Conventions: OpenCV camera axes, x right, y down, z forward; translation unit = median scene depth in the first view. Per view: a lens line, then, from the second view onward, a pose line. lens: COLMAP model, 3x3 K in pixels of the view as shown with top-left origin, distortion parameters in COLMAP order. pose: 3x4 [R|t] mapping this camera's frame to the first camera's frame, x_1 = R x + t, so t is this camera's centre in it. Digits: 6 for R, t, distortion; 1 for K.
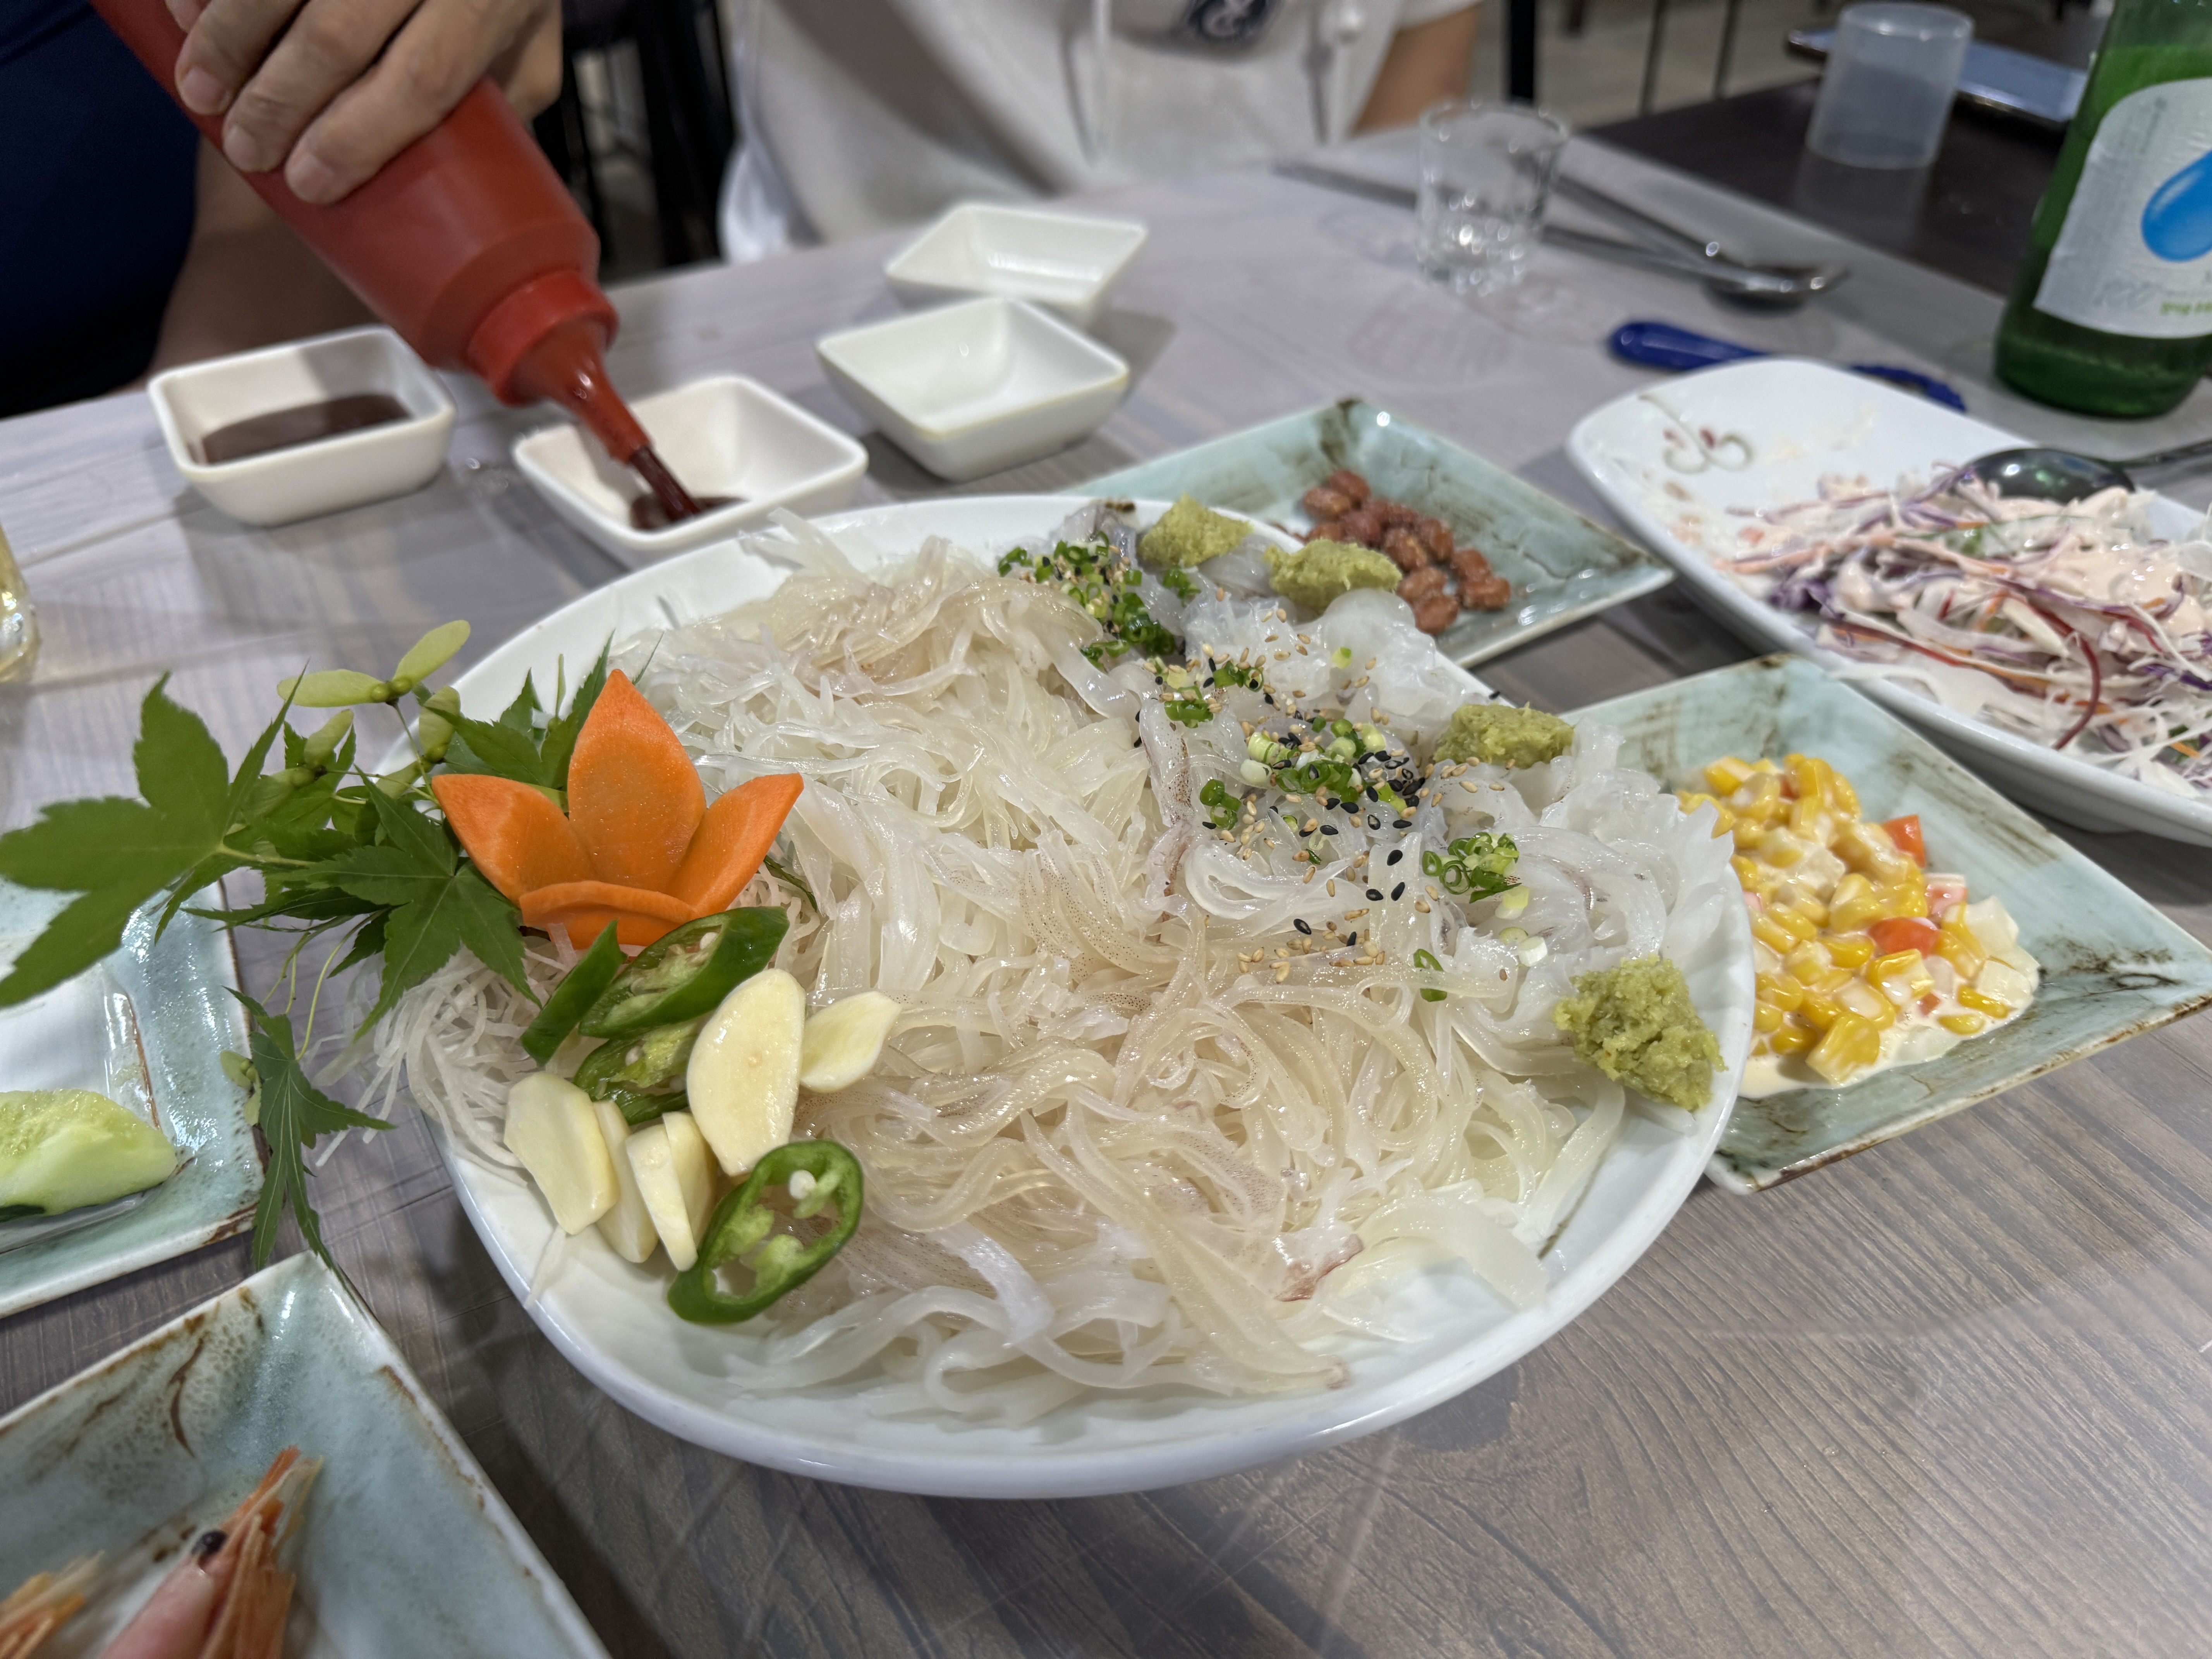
lens RADIAL K [[1576.4, 0, 1103.3], [0, 1576.4, 831.7], [0, 0, 1]] dist [0.006365, -0.001212]
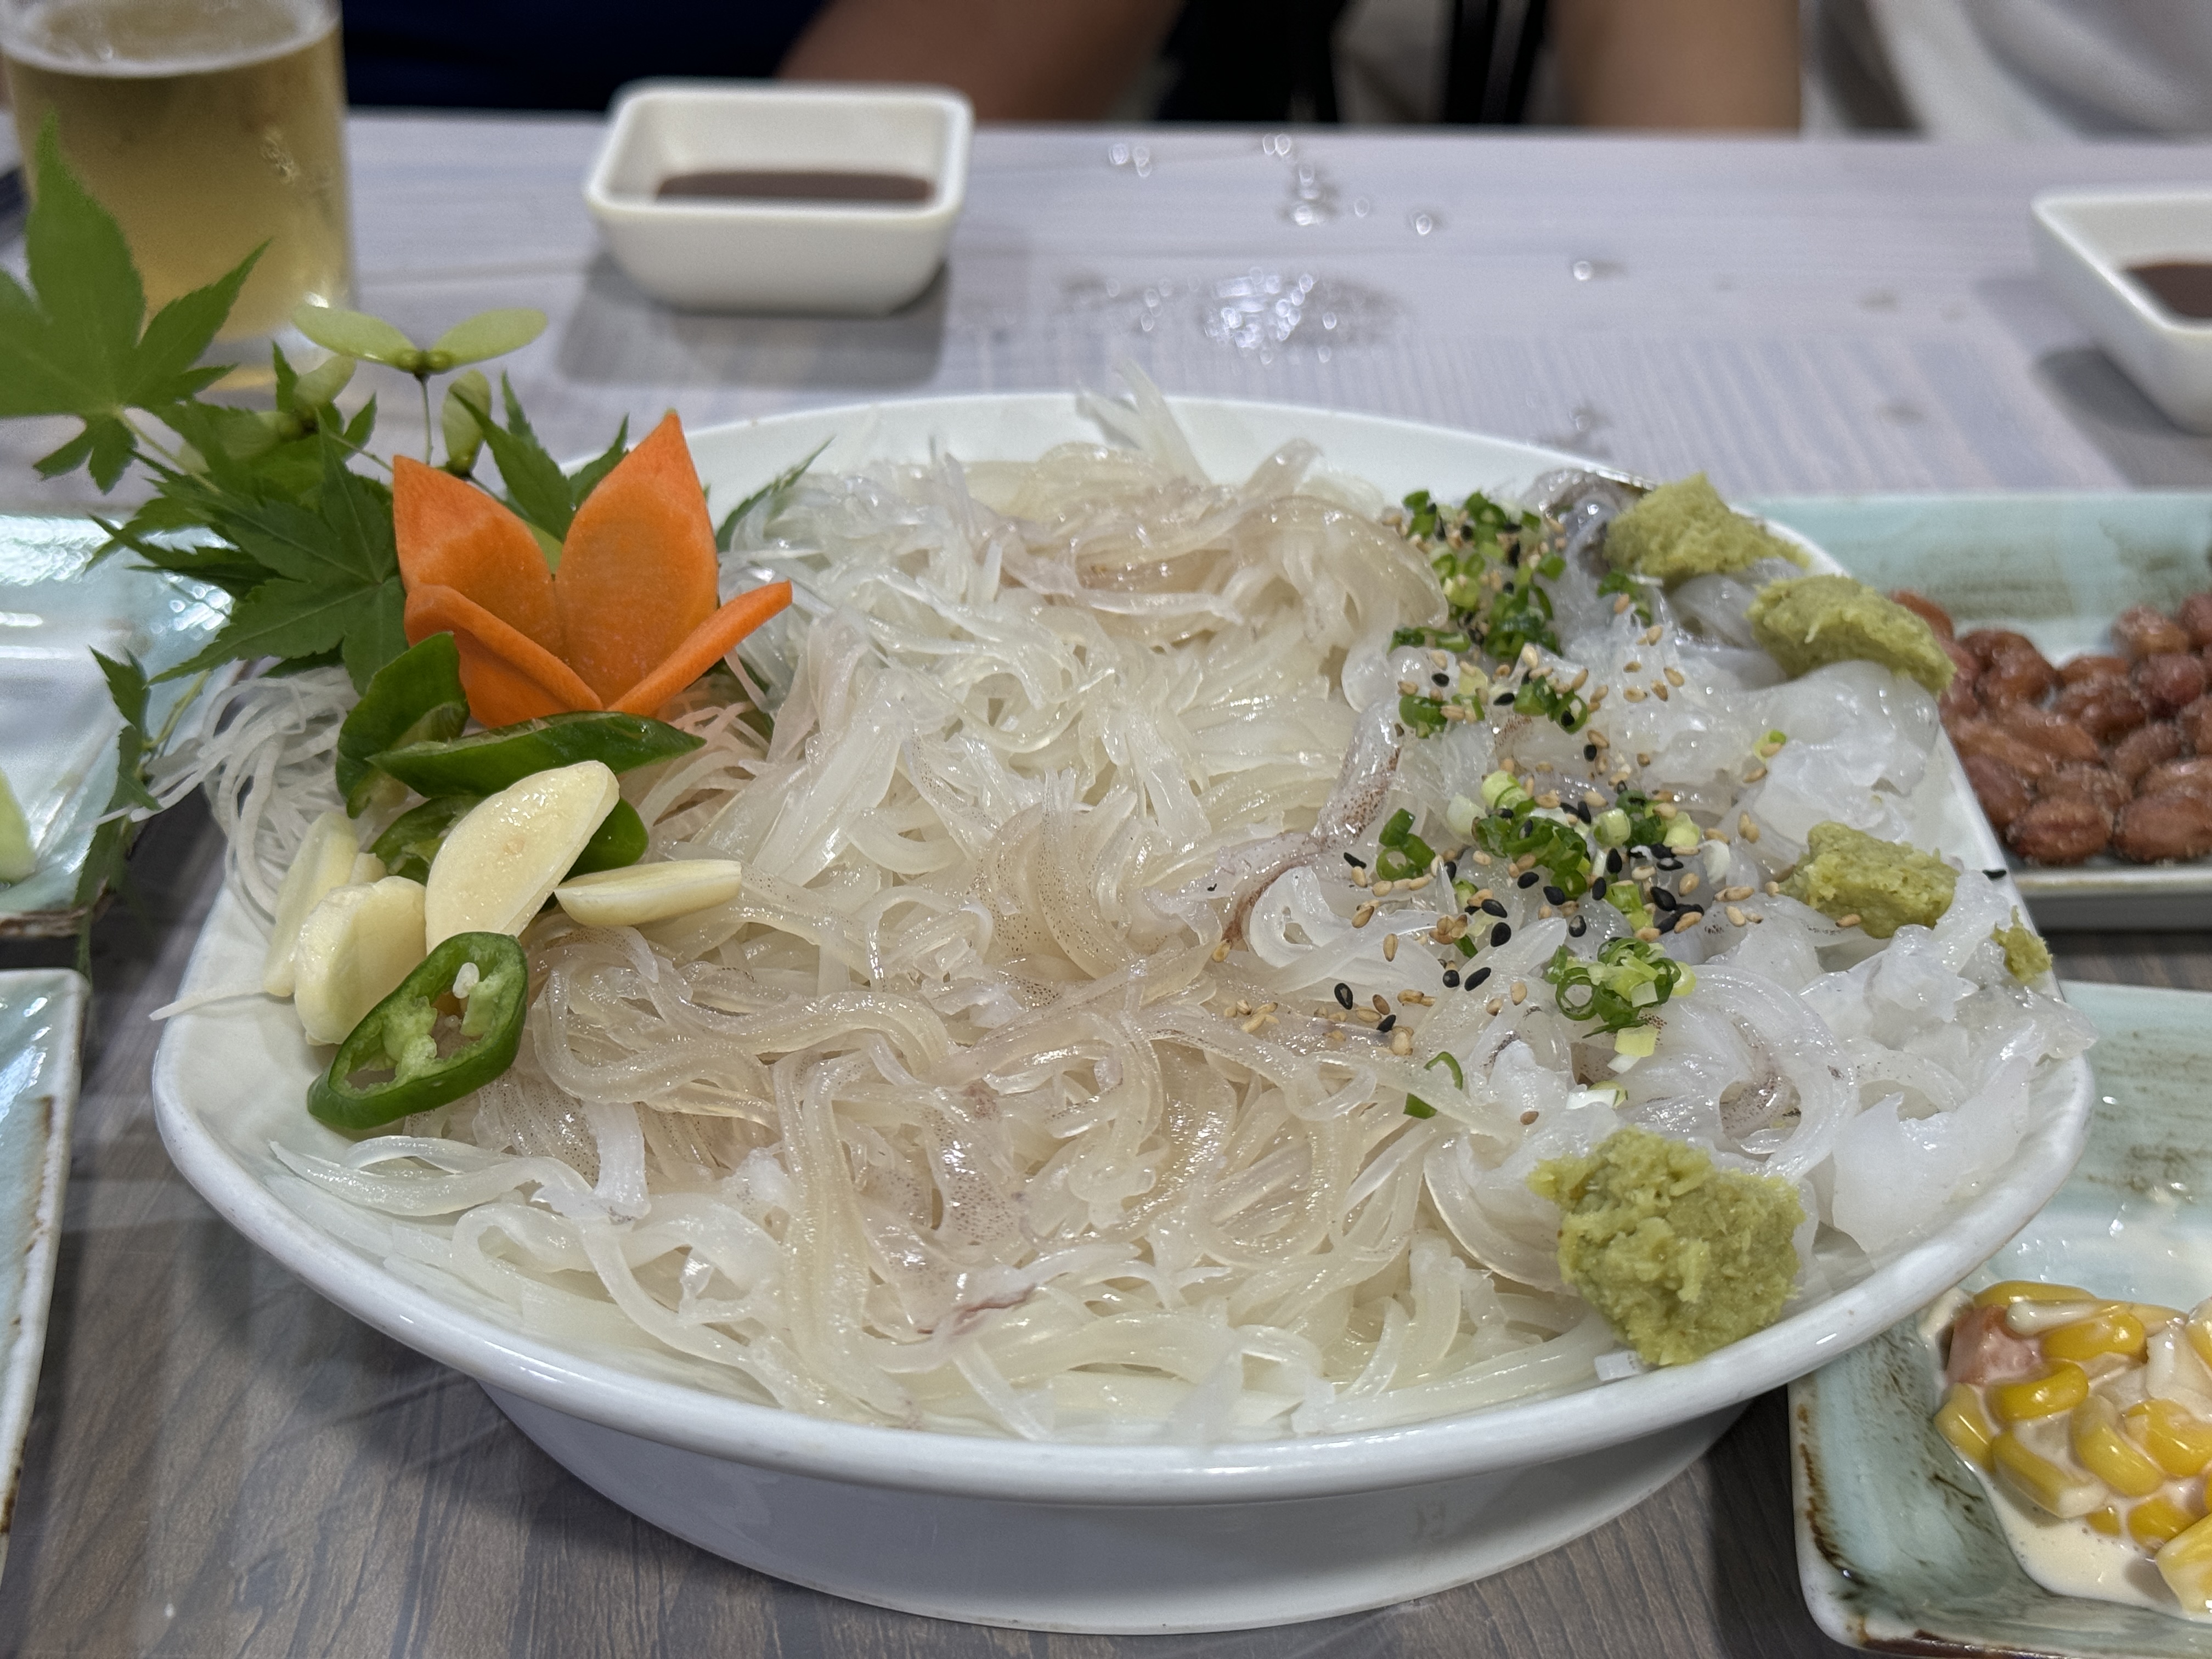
lens RADIAL K [[3105.9, 0, 1107.6], [0, 3105.9, 831.9], [0, 0, 1]] dist [0.103085, 0.000000]
pose [[0.852194, 0.281373, -0.441130, 0.550334], [-0.349959, 0.933276, -0.080779, 0.125854], [0.388966, 0.223217, 0.893801, -0.205305]]
